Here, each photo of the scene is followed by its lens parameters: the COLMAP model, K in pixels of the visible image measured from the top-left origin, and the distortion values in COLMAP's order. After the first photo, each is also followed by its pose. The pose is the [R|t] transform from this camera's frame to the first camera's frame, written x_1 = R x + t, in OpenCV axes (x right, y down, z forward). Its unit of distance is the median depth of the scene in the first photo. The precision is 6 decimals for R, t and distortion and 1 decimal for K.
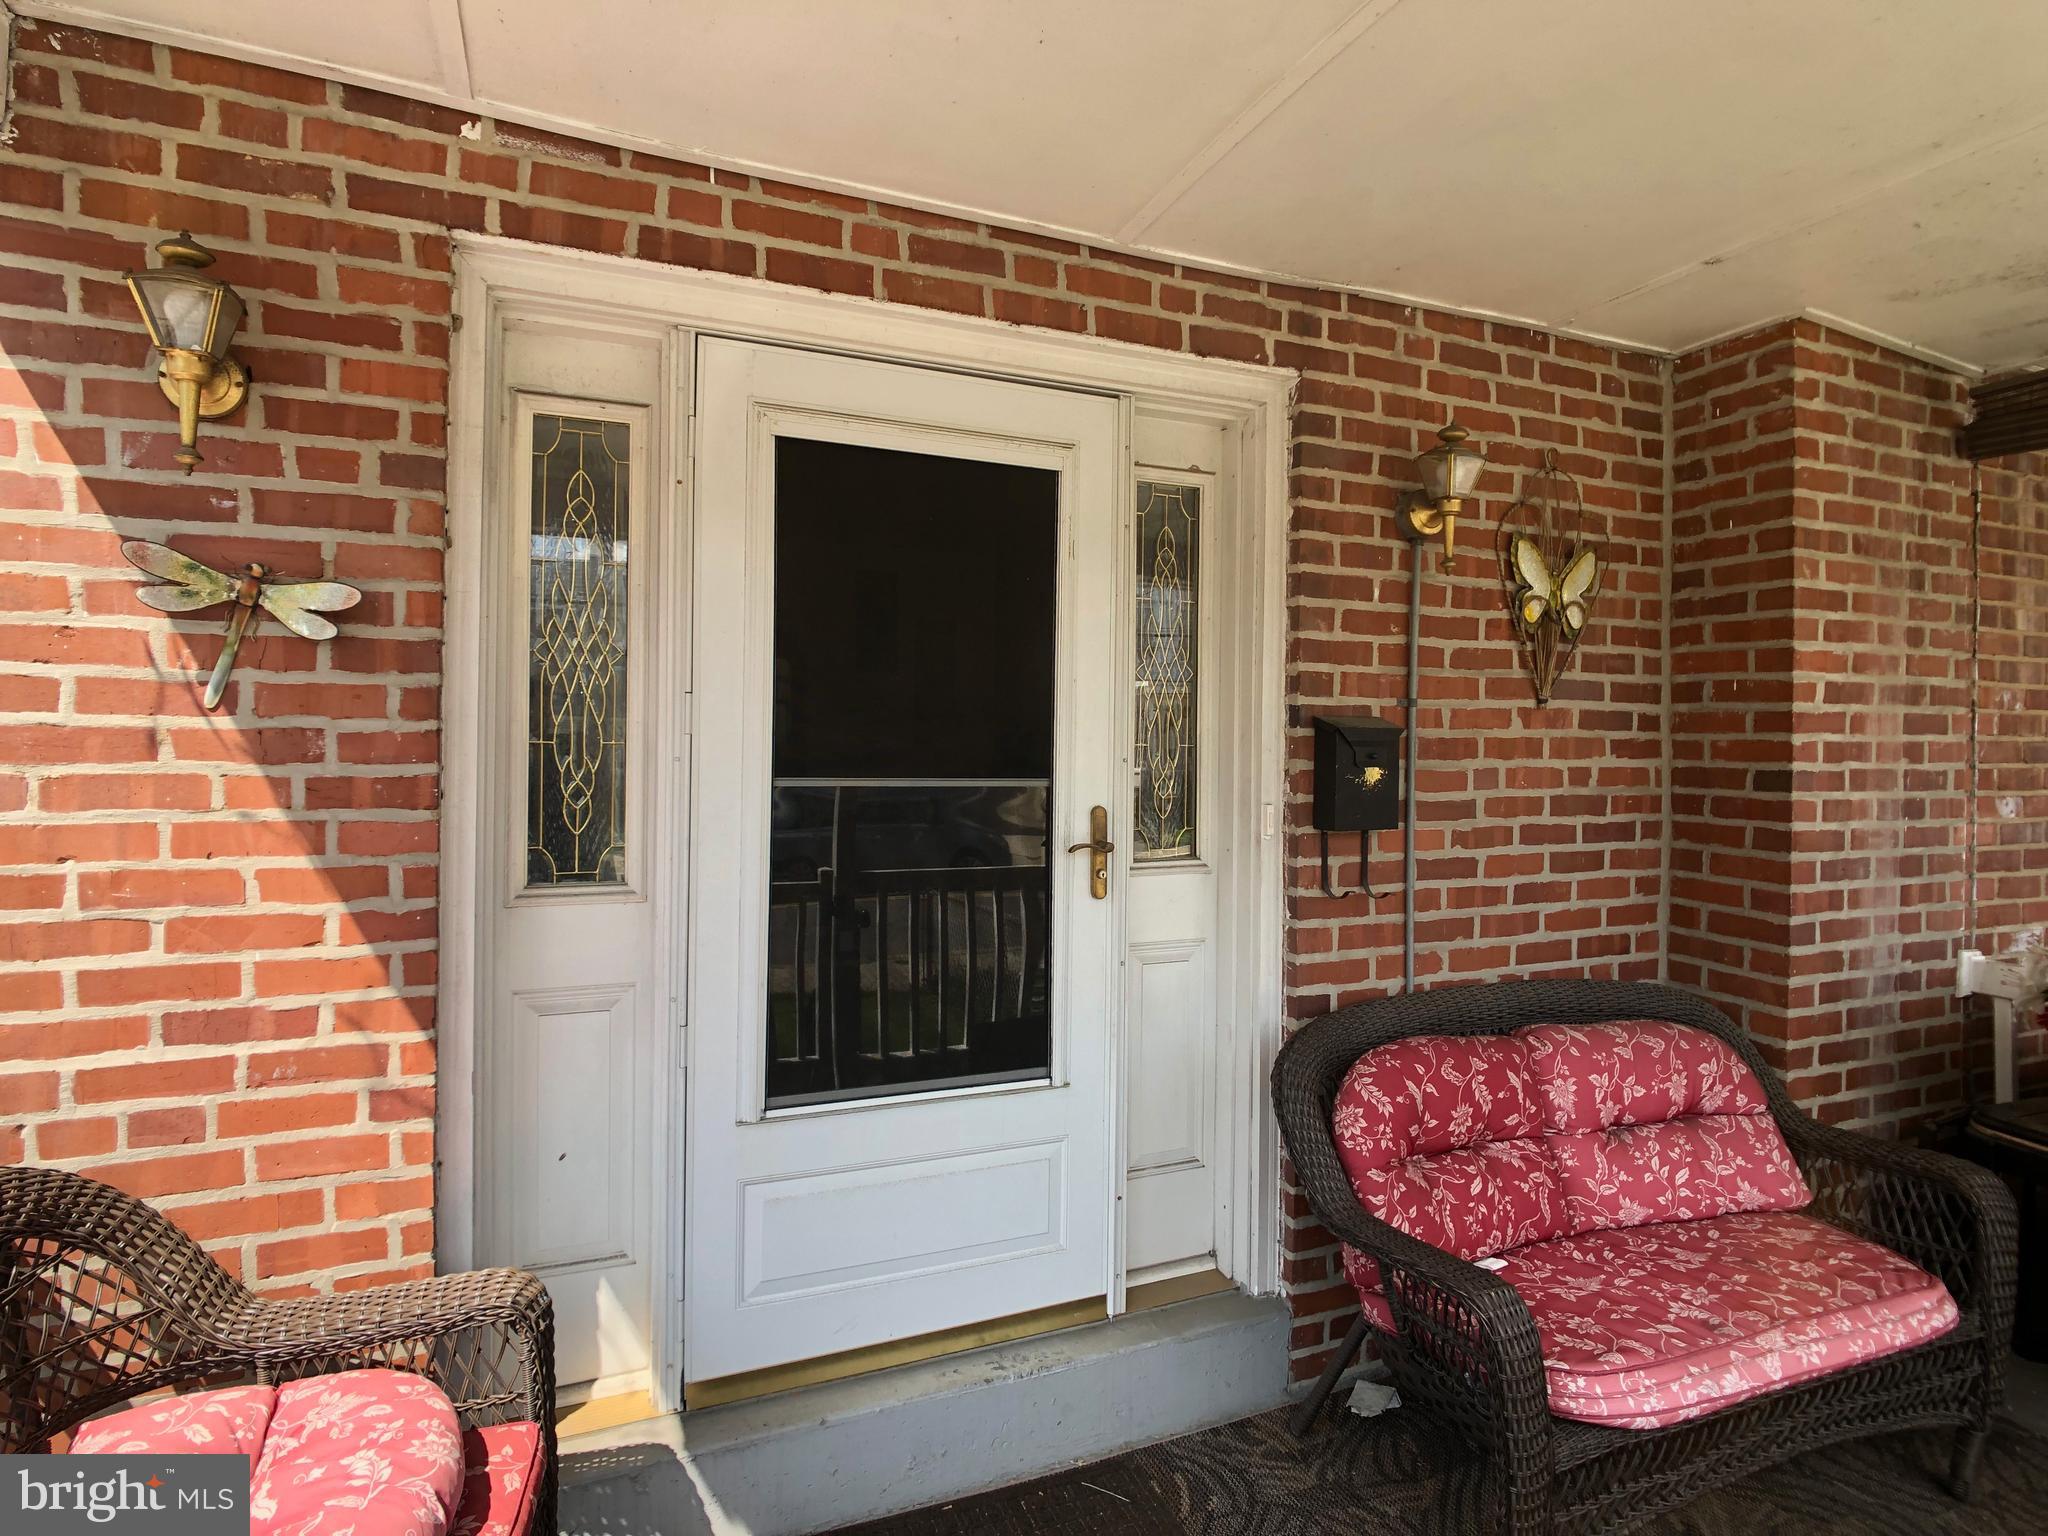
lens RADIAL K [[1083.1, 0, 1011.2], [0, 1083.1, 740.4], [0, 0, 1]] dist [-0.030126, 0.012295]
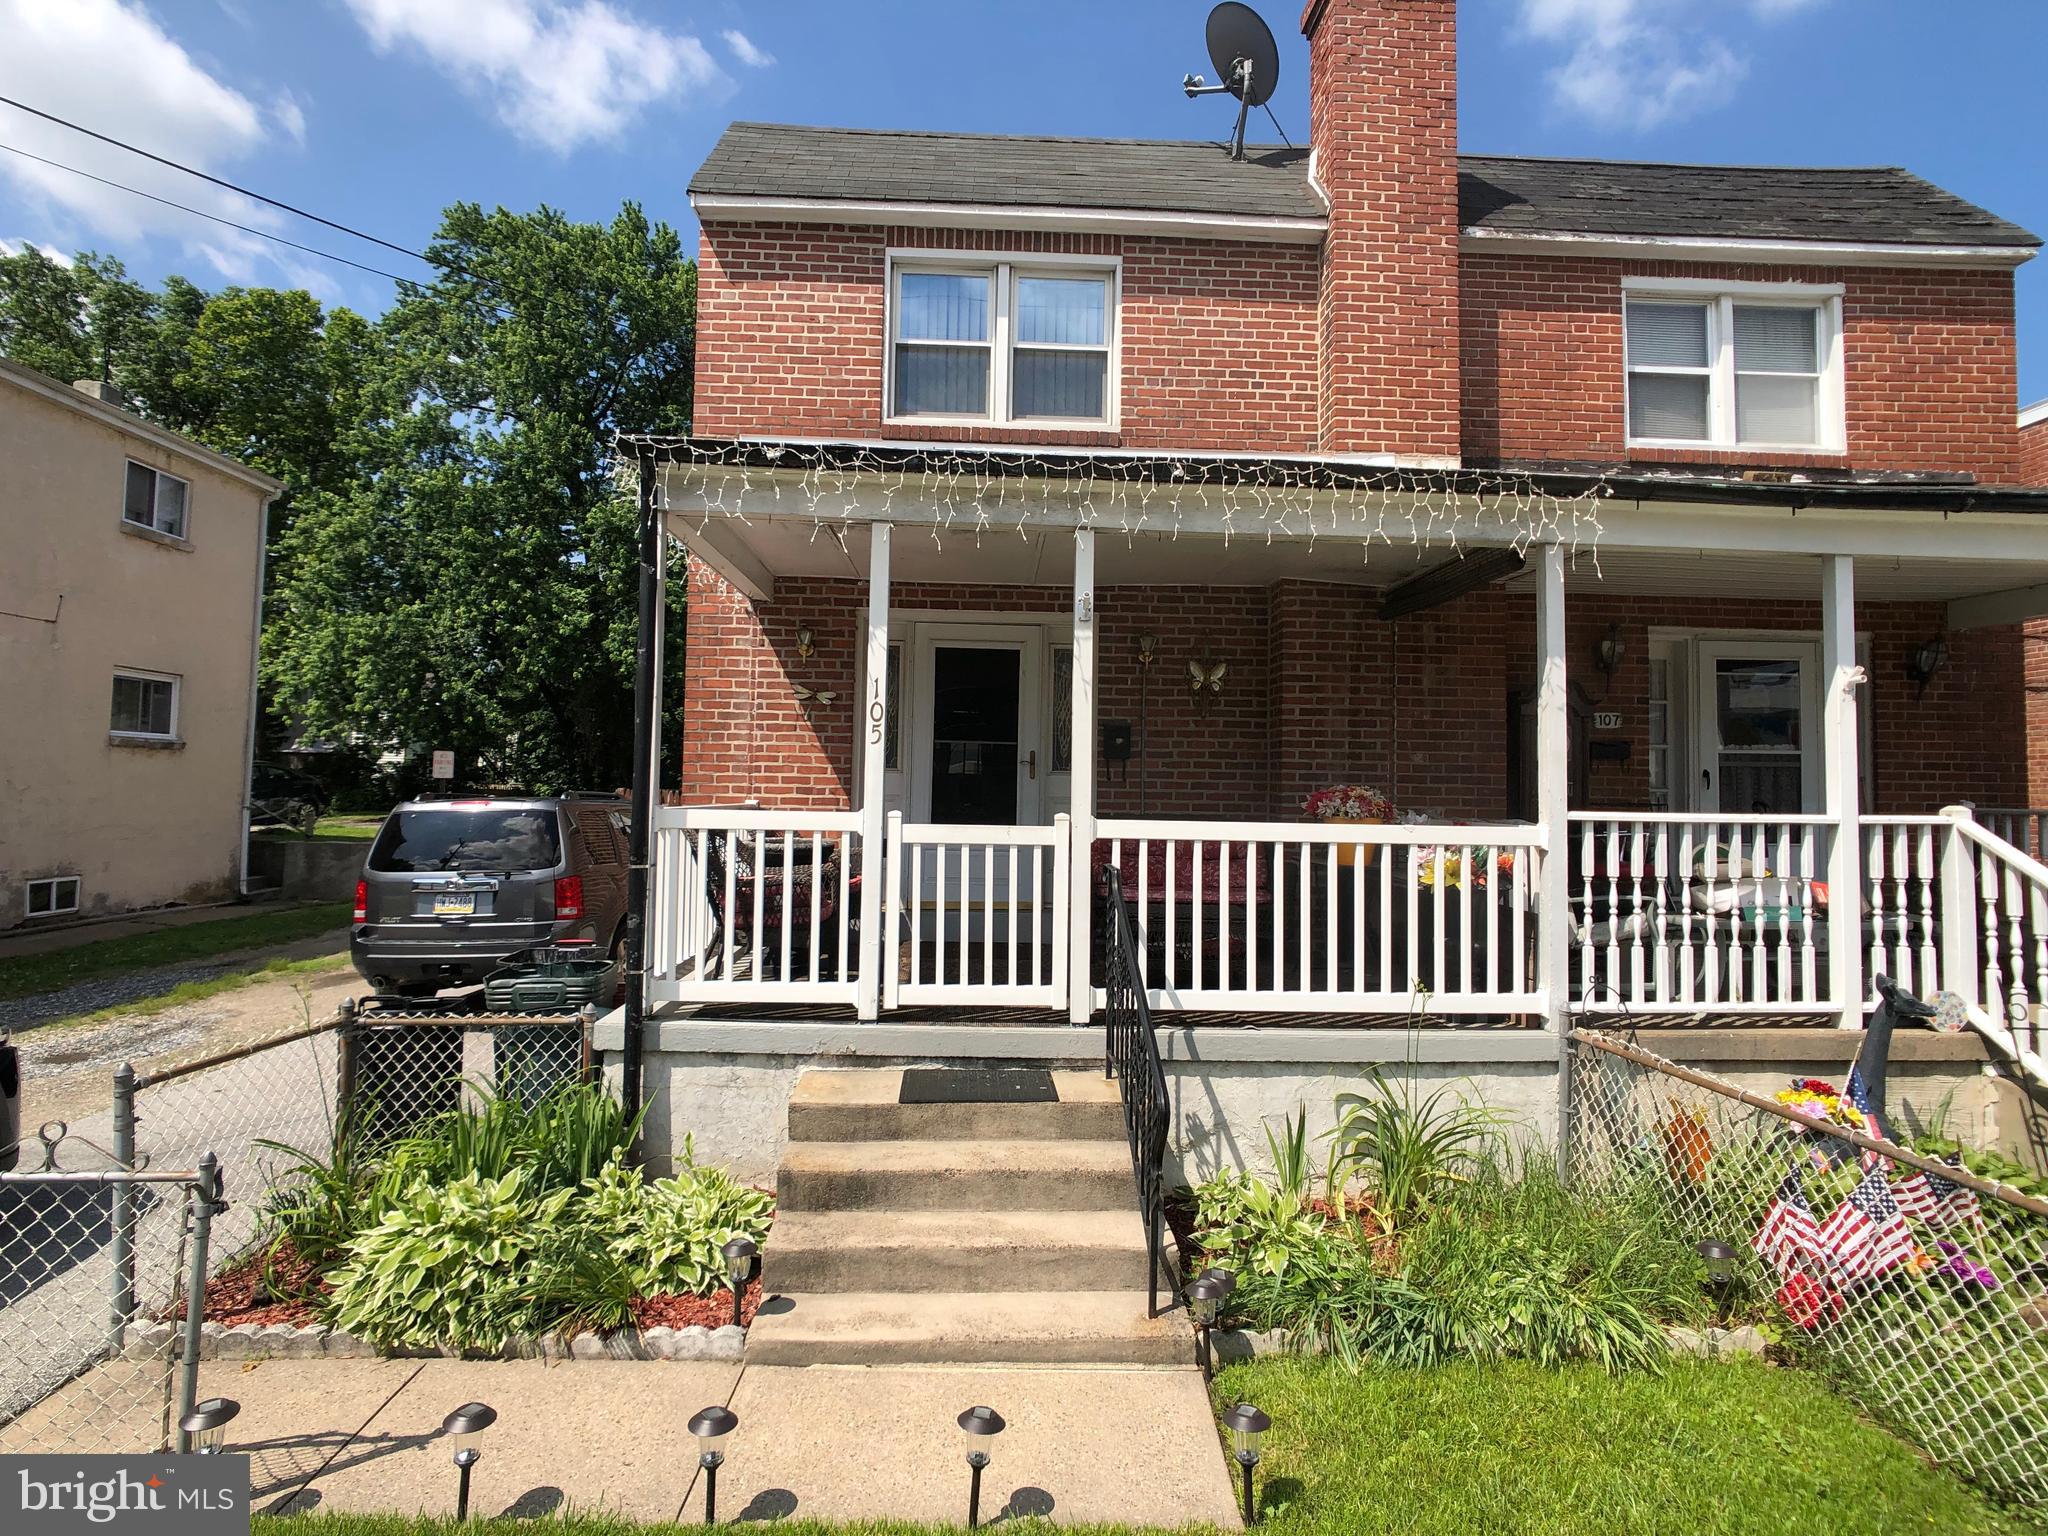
lens RADIAL K [[1083.1, 0, 1011.2], [0, 1083.1, 740.4], [0, 0, 1]] dist [-0.030126, 0.012295]
pose [[0.940616, -0.012925, -0.339227, 1.493580], [-0.007187, 0.998293, -0.057965, 0.290804], [0.339397, 0.056961, 0.938917, -2.768370]]
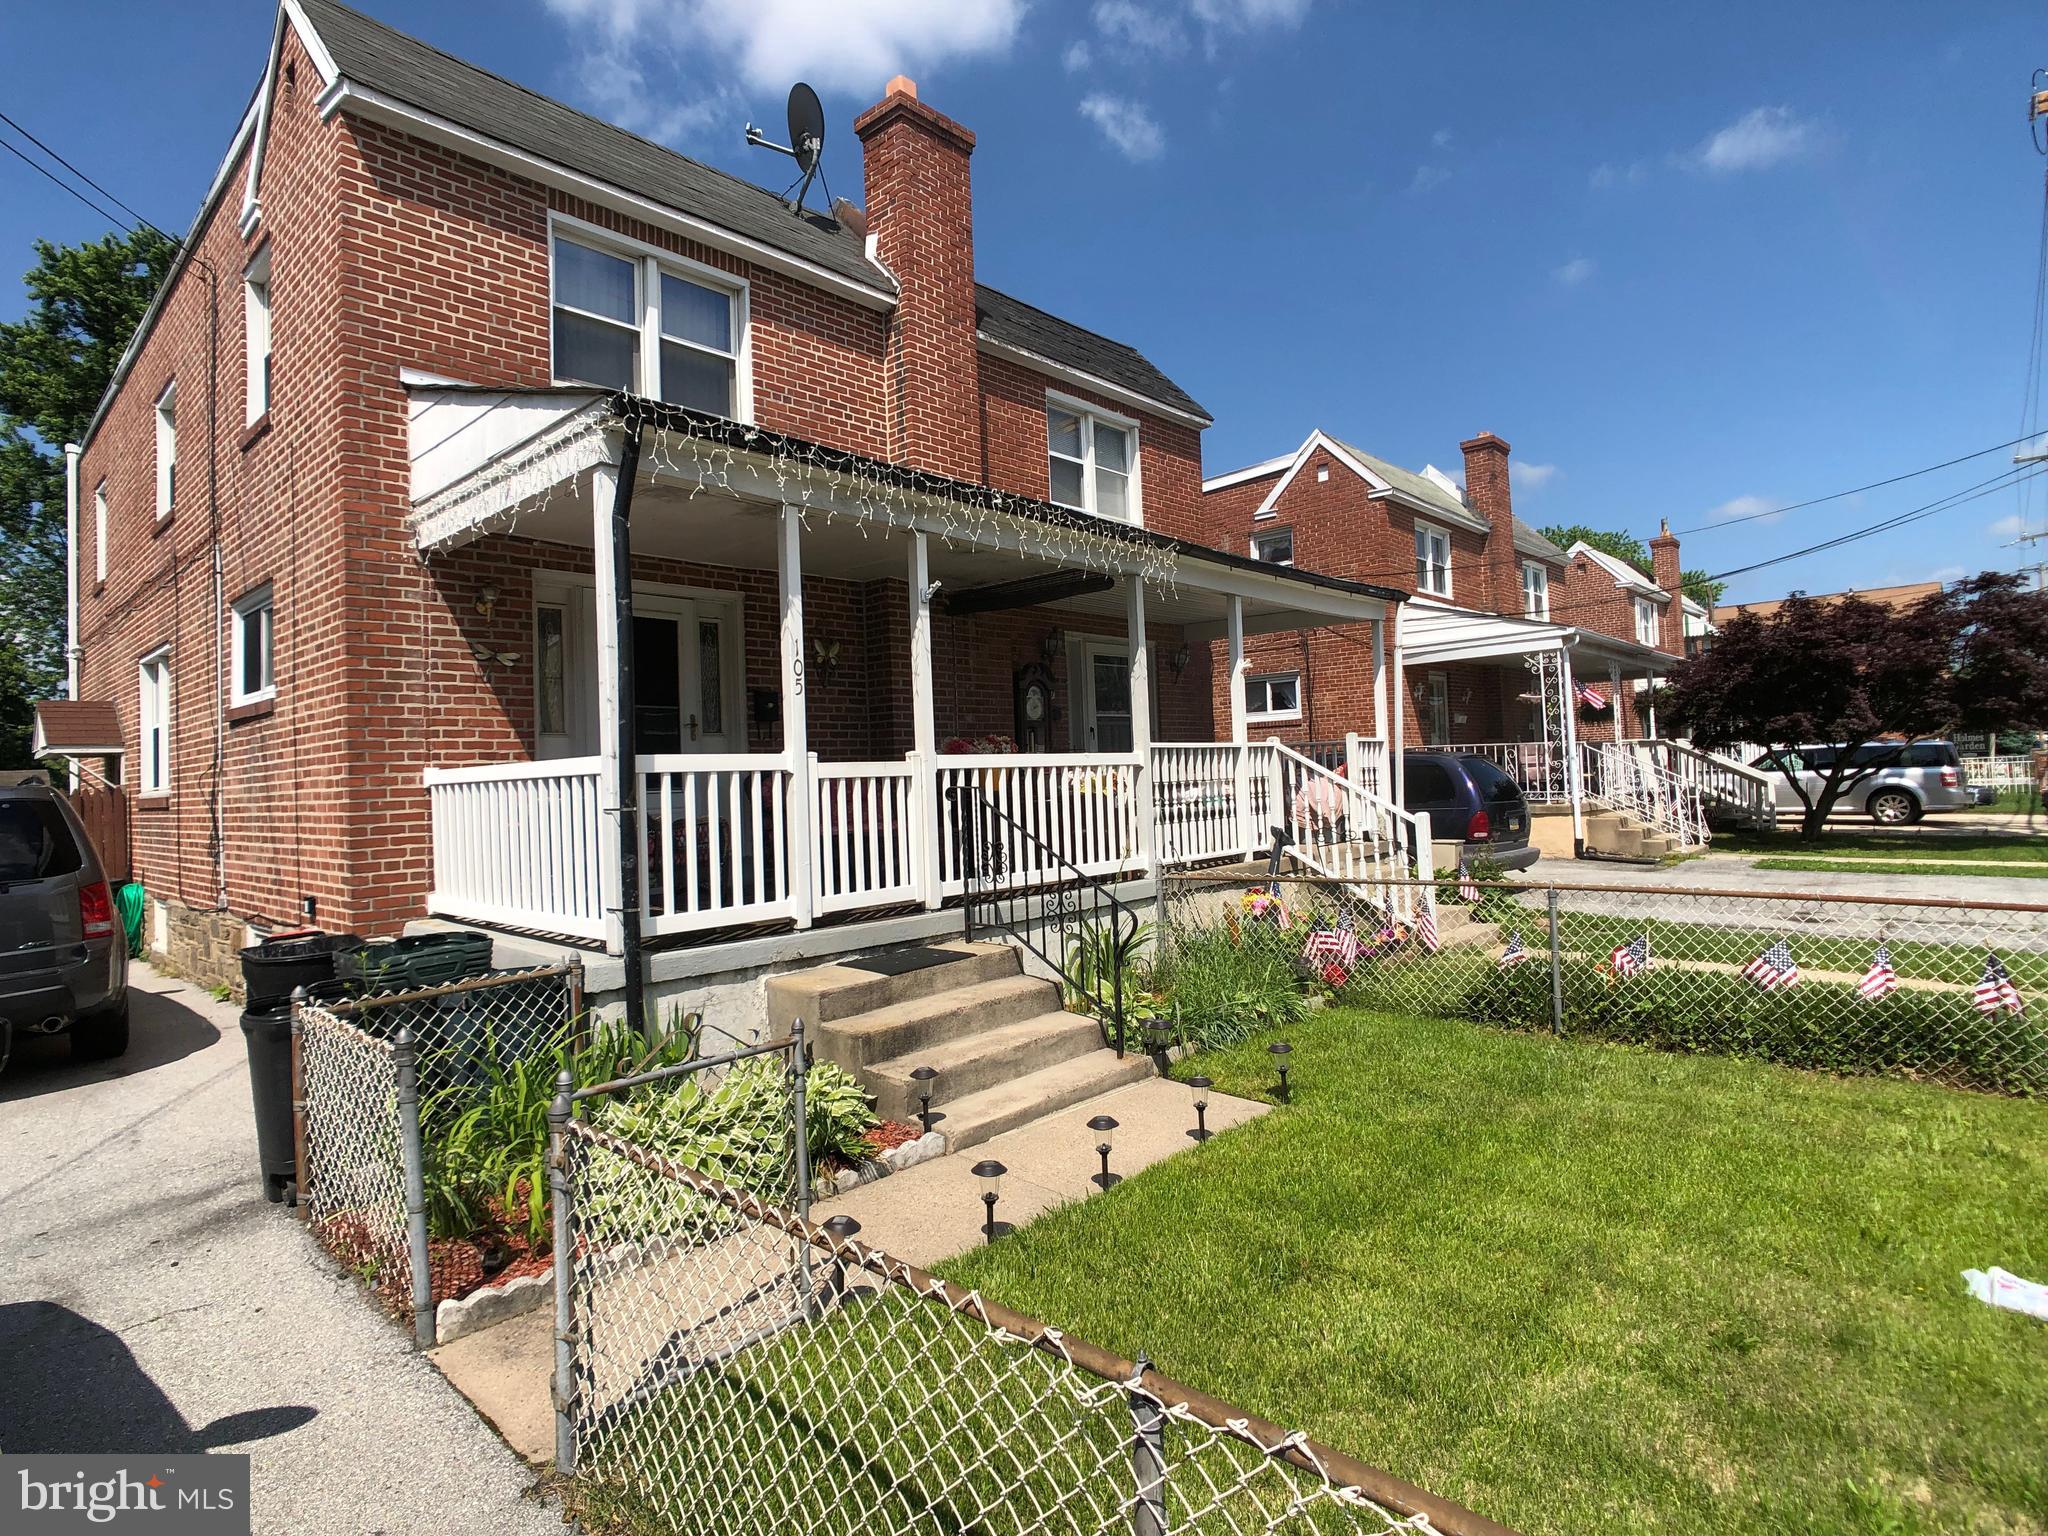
lens RADIAL K [[1075.2, 0, 1020.8], [0, 1075.2, 729.6], [0, 0, 1]] dist [-0.004466, -0.036356]
pose [[0.902757, -0.028172, 0.429227, -0.612964], [0.051999, 0.997682, -0.043884, 0.427135], [-0.426996, 0.061936, 0.902130, -3.506601]]
